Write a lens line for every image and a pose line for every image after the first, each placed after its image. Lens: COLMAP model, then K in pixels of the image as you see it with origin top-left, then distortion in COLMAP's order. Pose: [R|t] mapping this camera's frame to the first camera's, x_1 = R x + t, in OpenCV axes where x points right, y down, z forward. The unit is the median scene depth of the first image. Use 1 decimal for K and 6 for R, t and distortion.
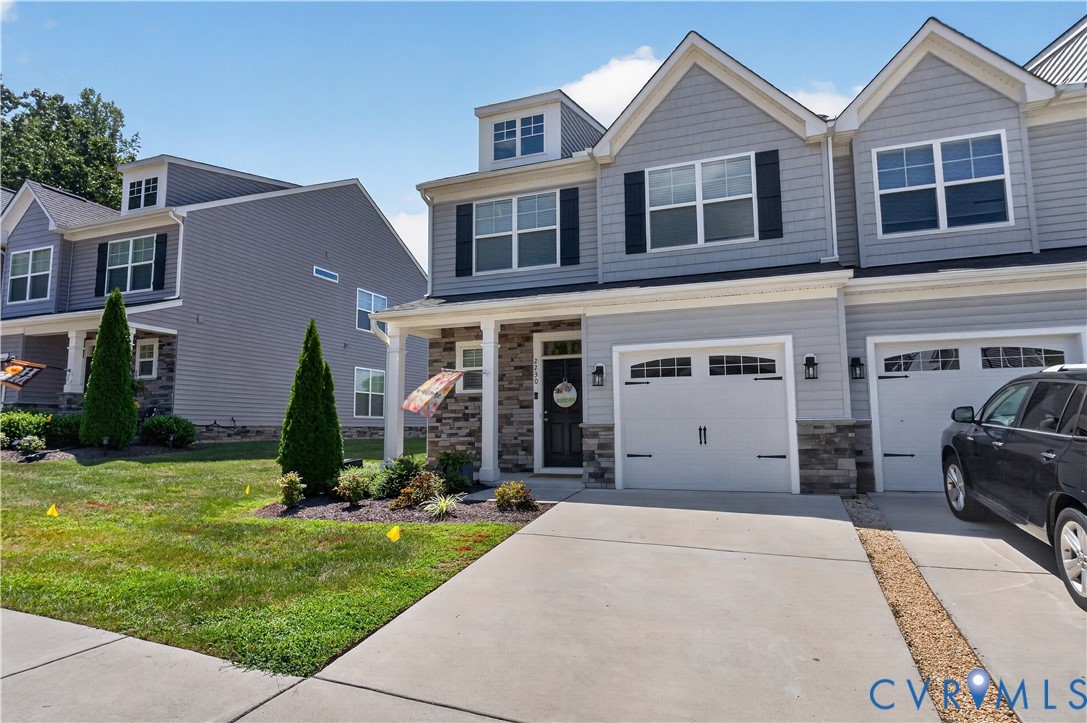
lens RADIAL K [[591.5, 0, 545.4], [0, 591.5, 353.9], [0, 0, 1]] dist [-0.003106, 0.001649]
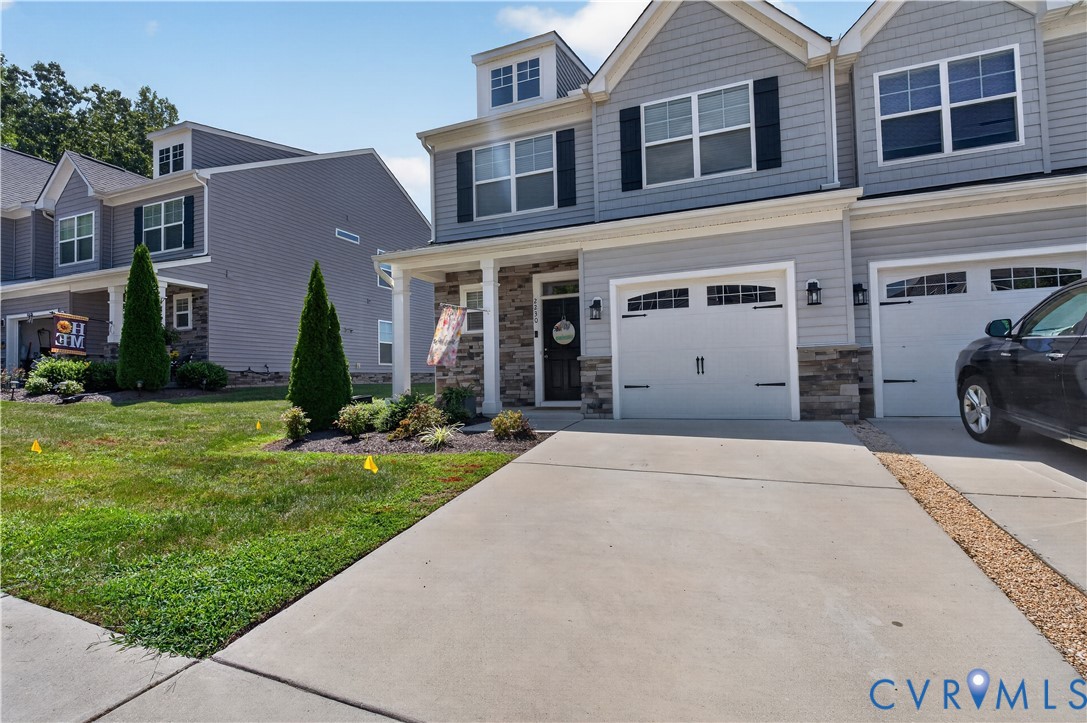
lens RADIAL K [[495.2, 0, 543.6], [0, 495.2, 353.5], [0, 0, 1]] dist [0.001404, -0.000630]
pose [[0.999770, -0.015876, -0.014392, 0.010359], [0.016918, 0.997007, 0.075433, 0.043198], [0.013151, -0.075660, 0.997047, 0.137005]]
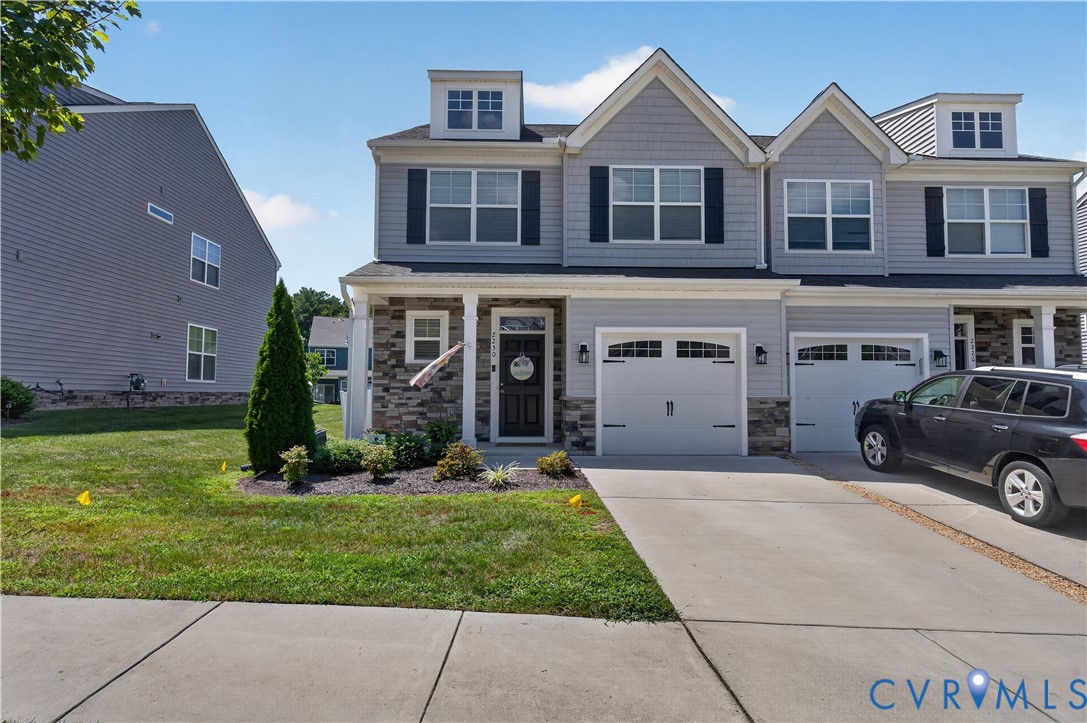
lens RADIAL K [[589.6, 0, 532.8], [0, 589.6, 350.6], [0, 0, 1]] dist [0.000315, 0.000800]
pose [[0.932395, 0.040090, 0.359211, -0.357932], [-0.058212, 0.997512, 0.039771, -0.005968], [-0.356722, -0.057993, 0.932409, 0.013917]]
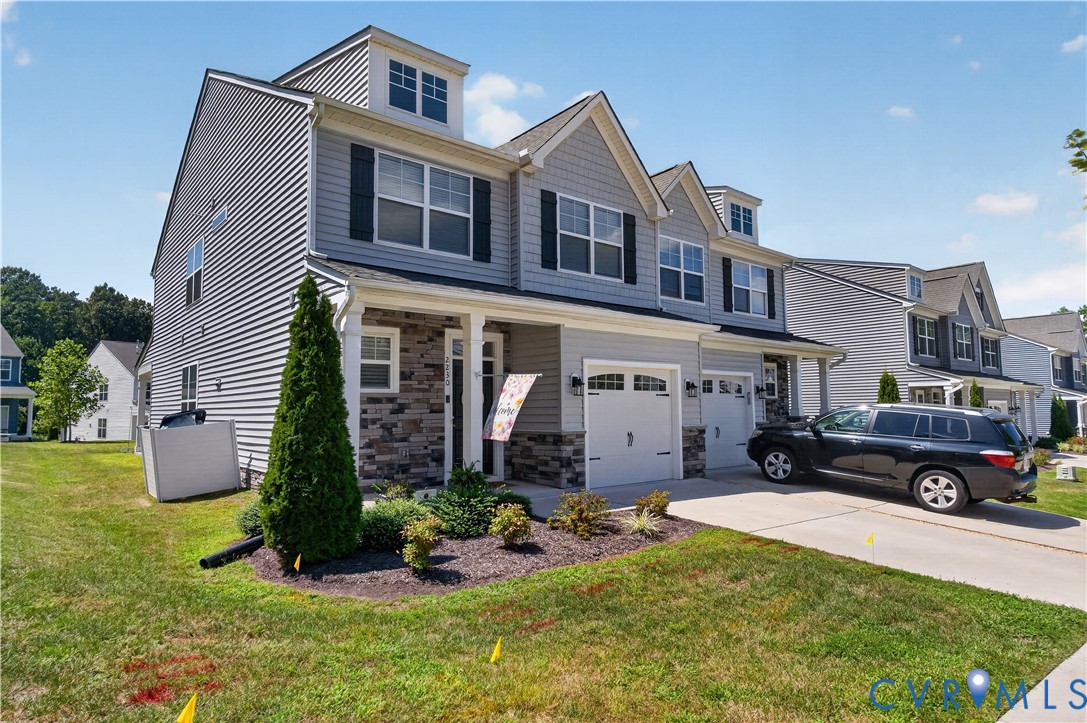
lens RADIAL K [[606.7, 0, 511.2], [0, 606.7, 354.6], [0, 0, 1]] dist [0.000075, 0.000561]
pose [[0.528269, 0.082086, 0.845100, -0.819704], [-0.104073, 0.994071, -0.031500, 0.025292], [-0.842674, -0.071312, 0.533680, 0.480634]]
